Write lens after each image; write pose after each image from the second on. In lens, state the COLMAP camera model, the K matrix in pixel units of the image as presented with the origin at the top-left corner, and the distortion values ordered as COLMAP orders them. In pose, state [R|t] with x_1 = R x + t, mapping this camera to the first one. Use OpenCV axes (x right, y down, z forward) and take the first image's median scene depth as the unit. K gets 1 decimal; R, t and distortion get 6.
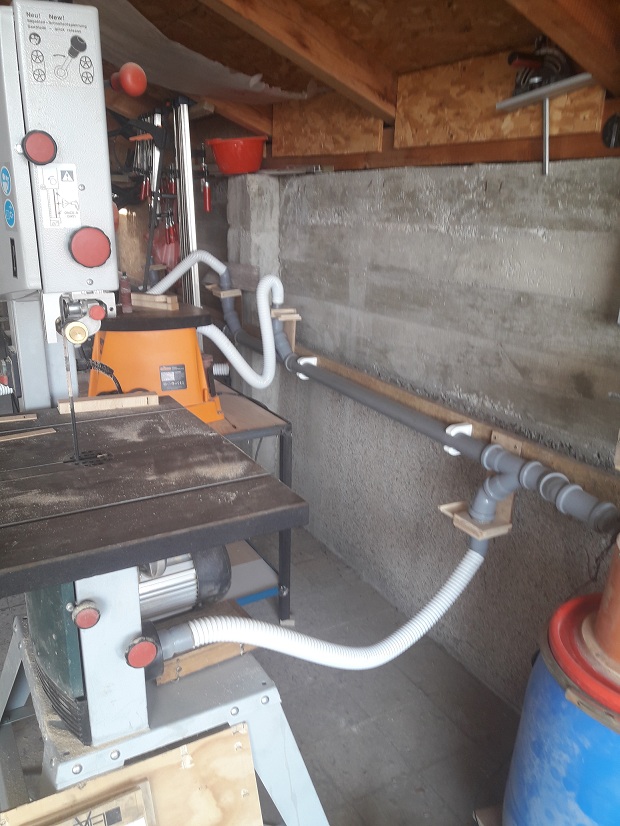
lens RADIAL K [[659.2, 0, 297.1], [0, 659.2, 422.9], [0, 0, 1]] dist [0.265036, -0.663925]
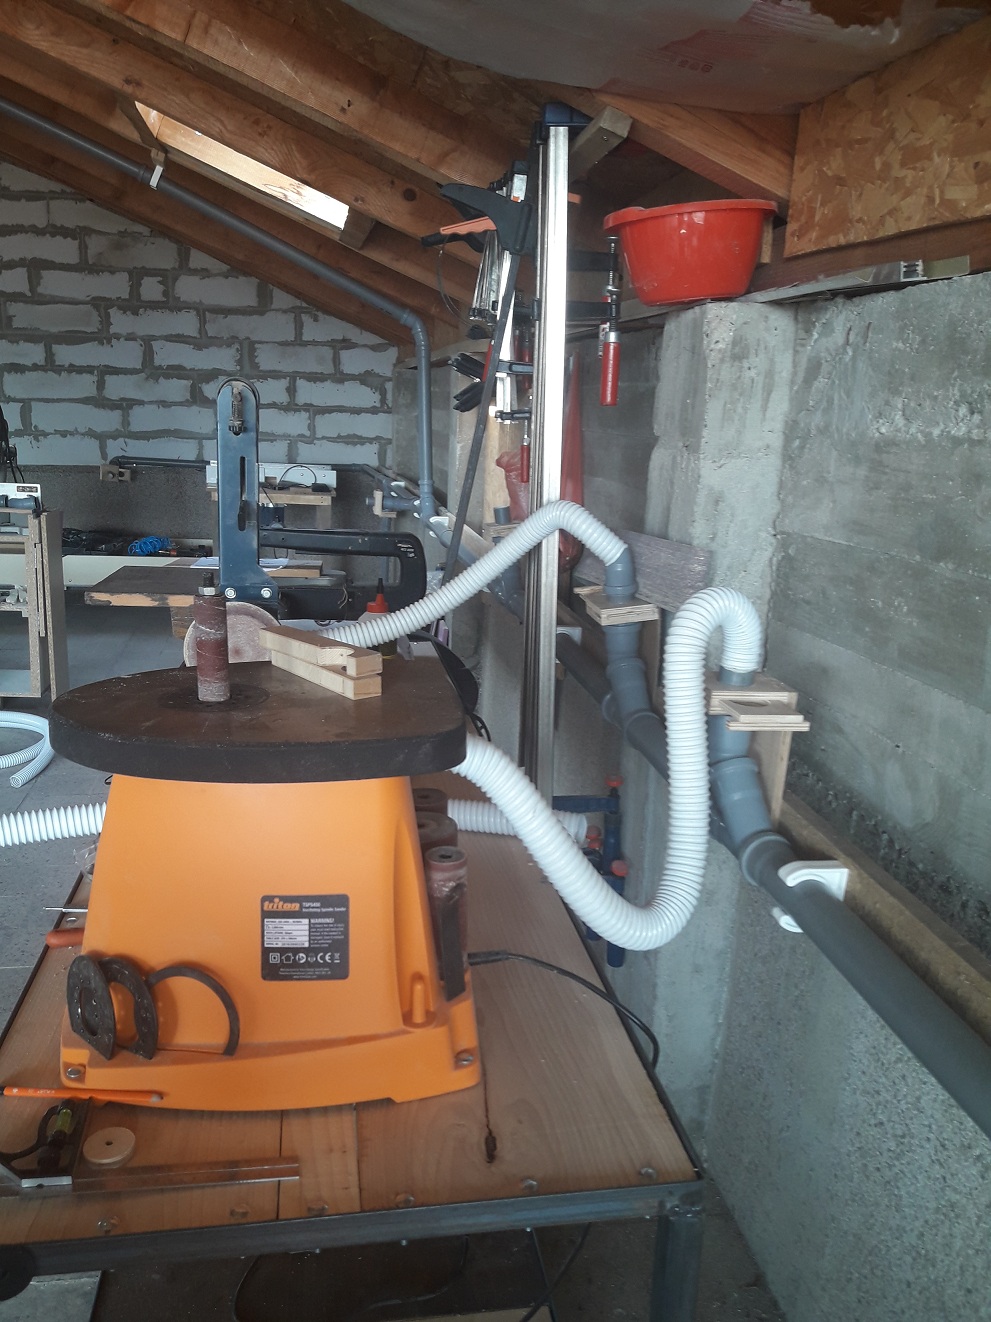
lens RADIAL K [[1100.4, 0, 461.6], [0, 1100.4, 708.2], [0, 0, 1]] dist [0.052337, -0.107594]
pose [[0.941119, 0.100888, -0.322671, 0.017601], [-0.117279, 0.992592, -0.031716, -0.119887], [0.317081, 0.067691, 0.945980, 0.420013]]
